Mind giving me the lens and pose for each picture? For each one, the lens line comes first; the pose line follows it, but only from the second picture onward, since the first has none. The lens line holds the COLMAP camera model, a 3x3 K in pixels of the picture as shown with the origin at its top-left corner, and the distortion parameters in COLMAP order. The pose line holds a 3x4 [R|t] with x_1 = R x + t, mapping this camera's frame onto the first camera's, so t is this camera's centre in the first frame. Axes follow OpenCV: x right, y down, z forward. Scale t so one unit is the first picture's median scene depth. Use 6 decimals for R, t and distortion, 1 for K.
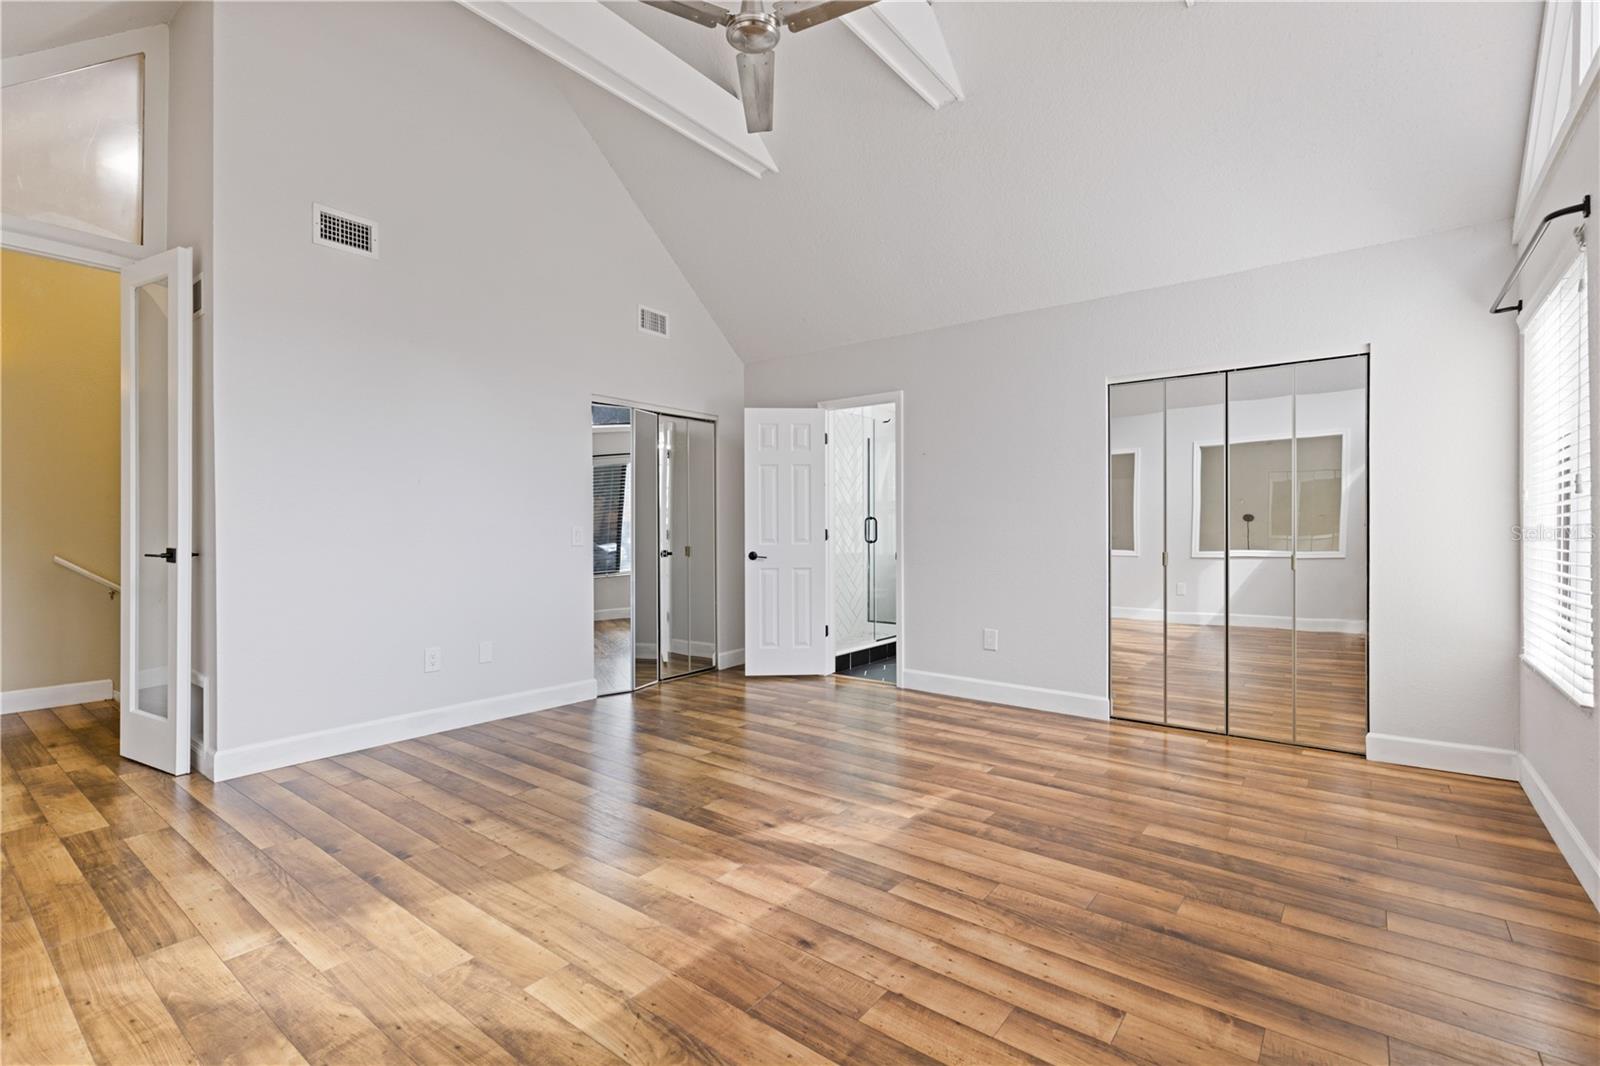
lens RADIAL K [[729.1, 0, 796.4], [0, 729.1, 534.8], [0, 0, 1]] dist [0.010677, -0.003498]
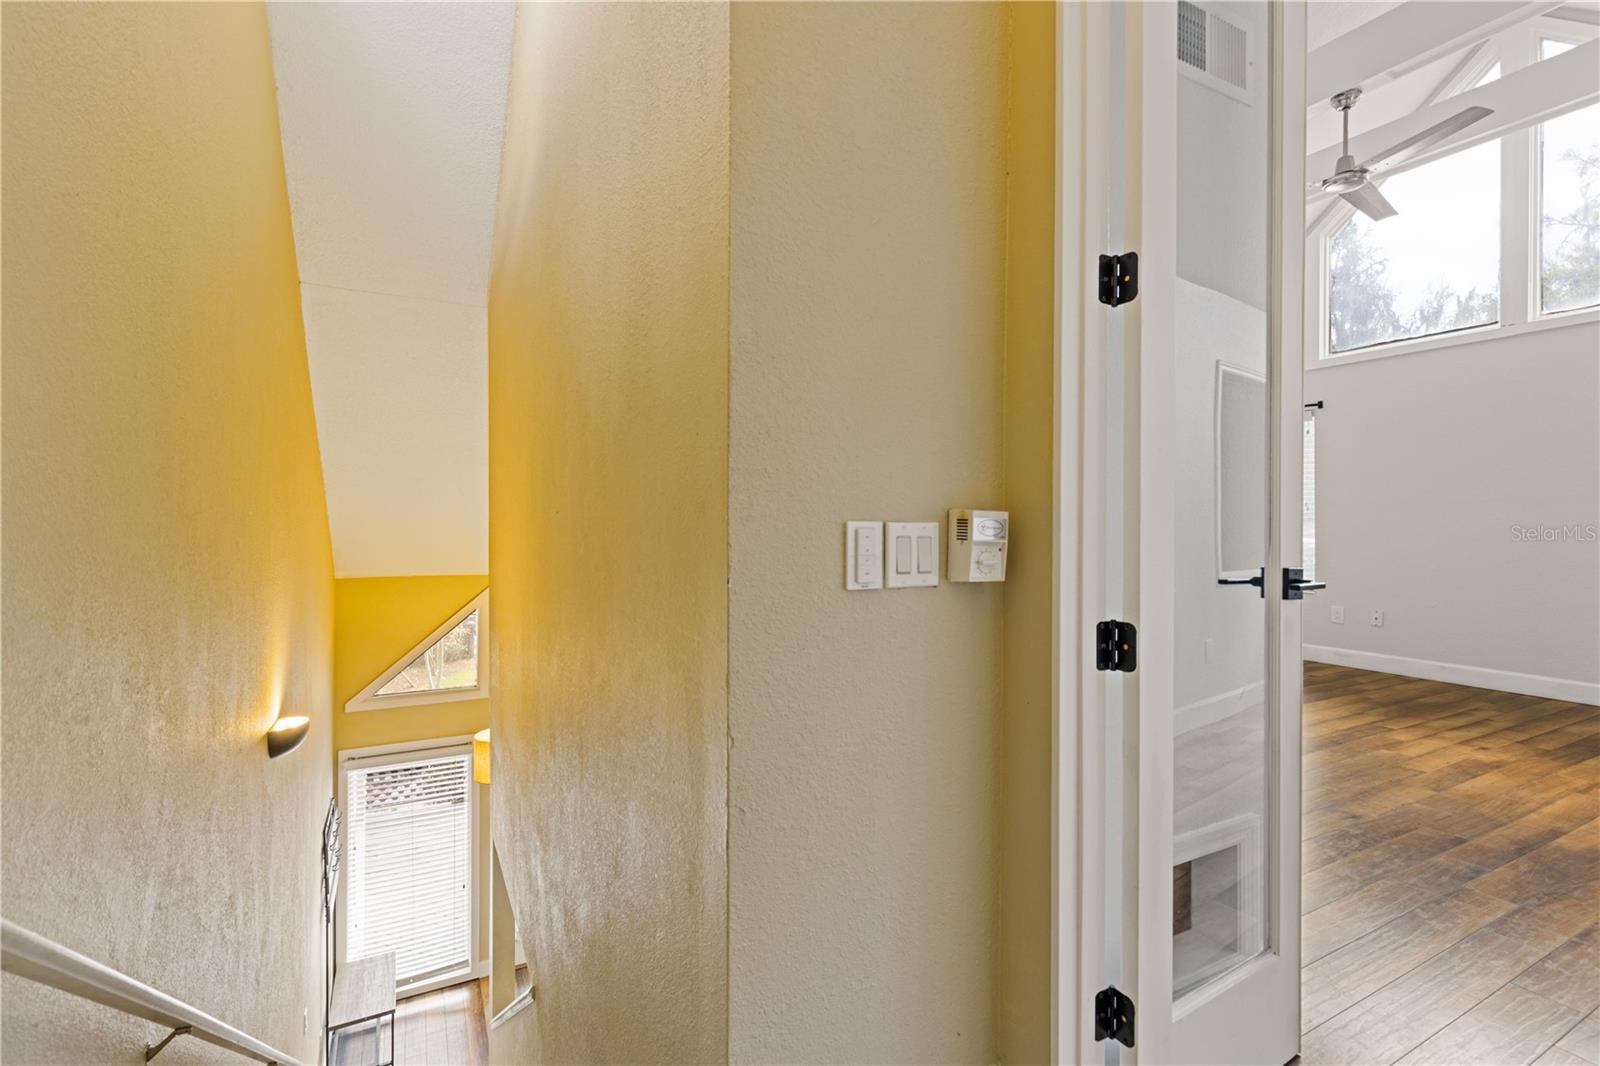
lens RADIAL K [[729.1, 0, 824.2], [0, 729.1, 516.8], [0, 0, 1]] dist [0.010677, -0.003498]
pose [[0.390260, 0.006666, 0.920681, -2.141488], [0.010859, 0.999871, -0.011842, -0.020328], [-0.920641, 0.014619, 0.390137, 1.641537]]
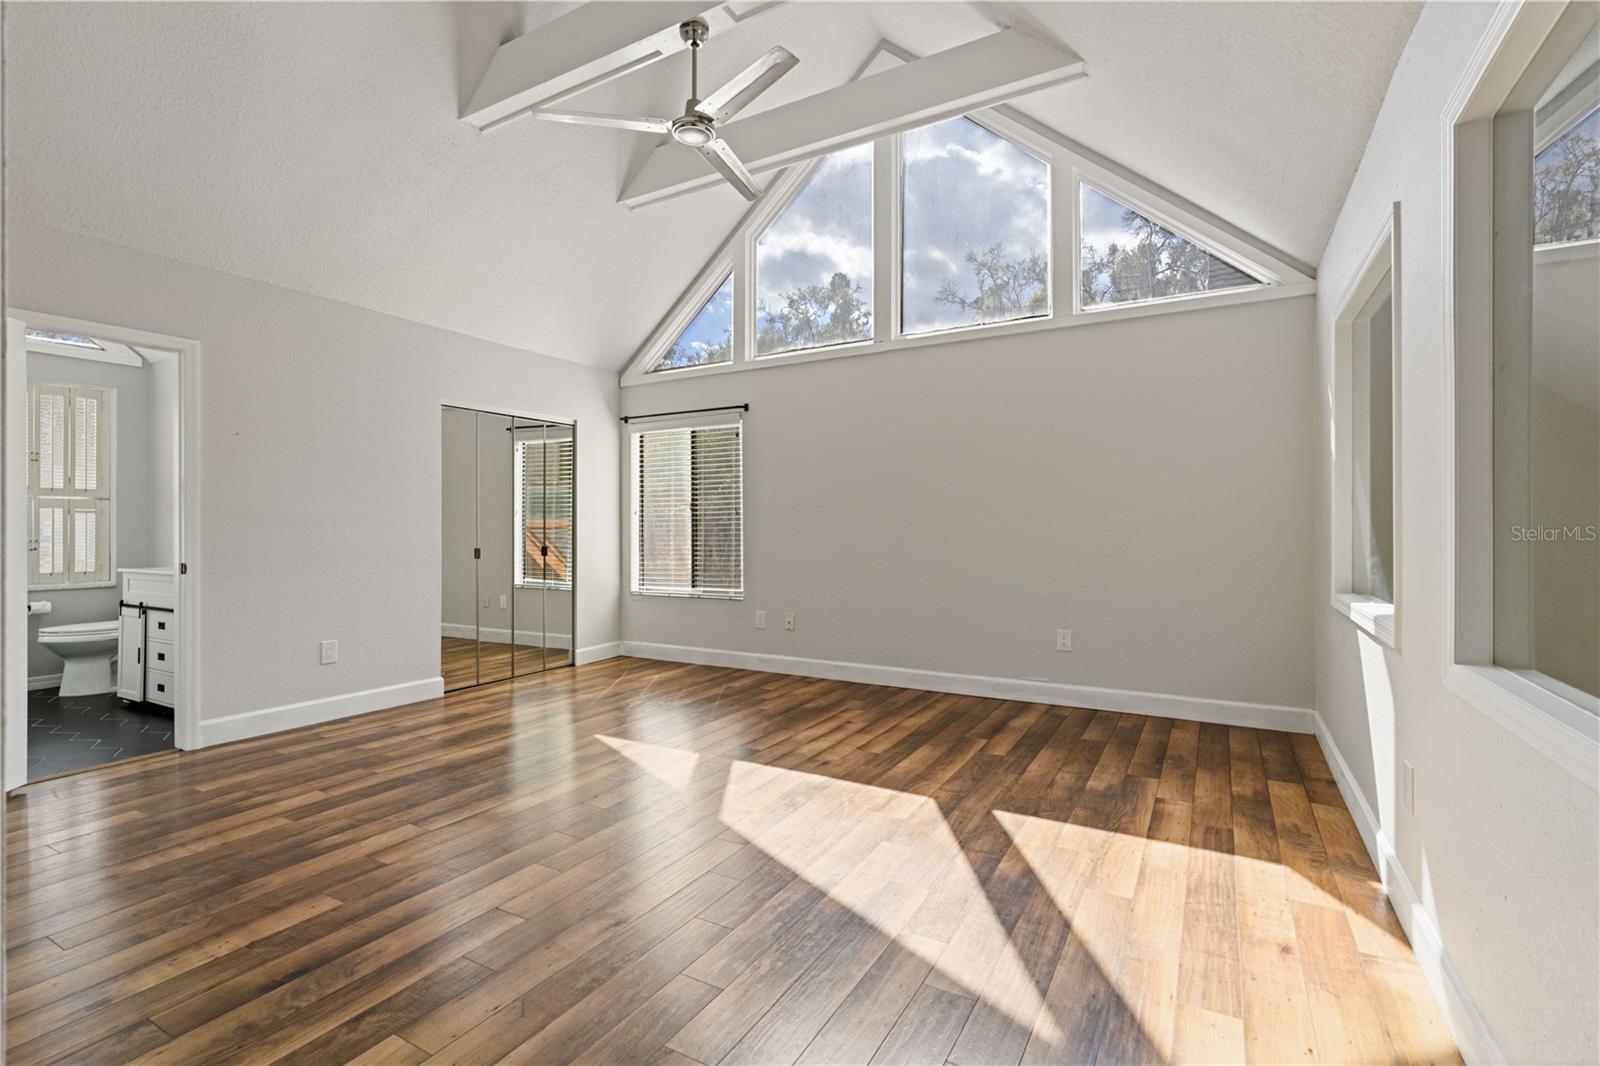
lens RADIAL K [[729.1, 0, 800.3], [0, 729.1, 522.1], [0, 0, 1]] dist [0.010677, -0.003498]
pose [[-0.143475, 0.008922, 0.989614, -1.570108], [0.013989, 0.999878, -0.006986, -0.008010], [-0.989555, 0.012842, -0.143582, 1.189459]]
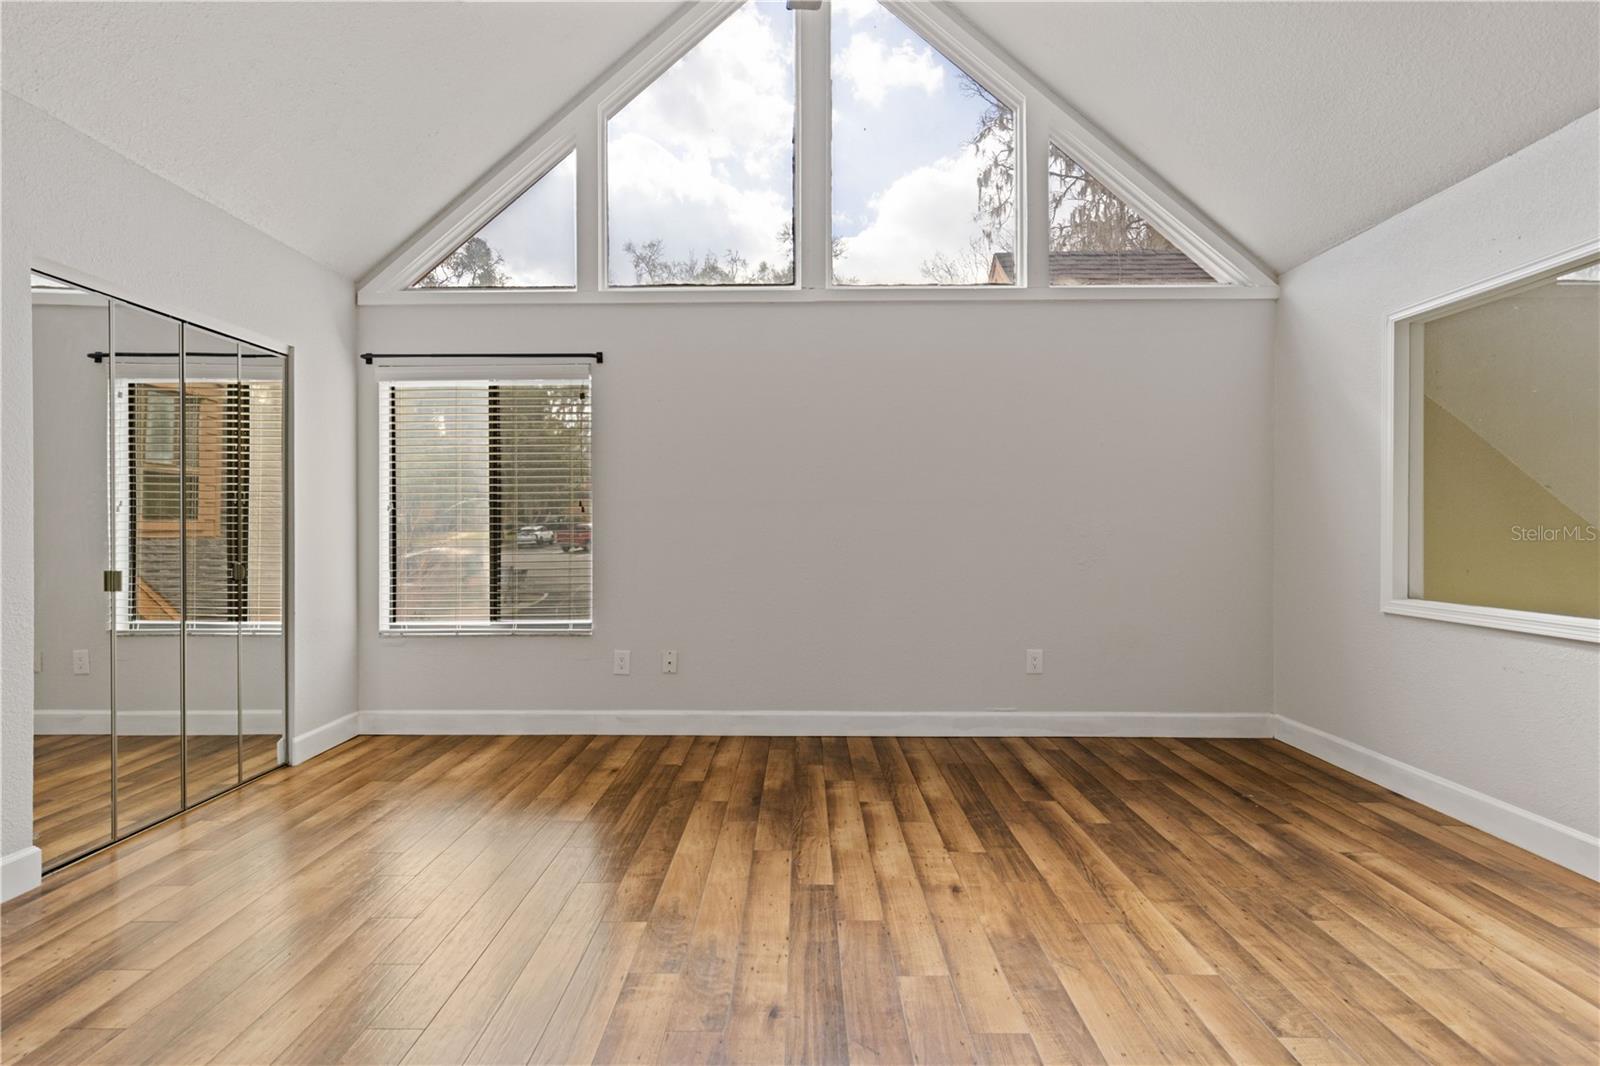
lens RADIAL K [[729.1, 0, 798.0], [0, 729.1, 539.5], [0, 0, 1]] dist [0.010677, -0.003498]
pose [[-0.604172, -0.008470, 0.796809, -0.688237], [0.010347, 0.999776, 0.018473, -0.017427], [-0.796786, 0.019405, -0.603949, 1.721147]]
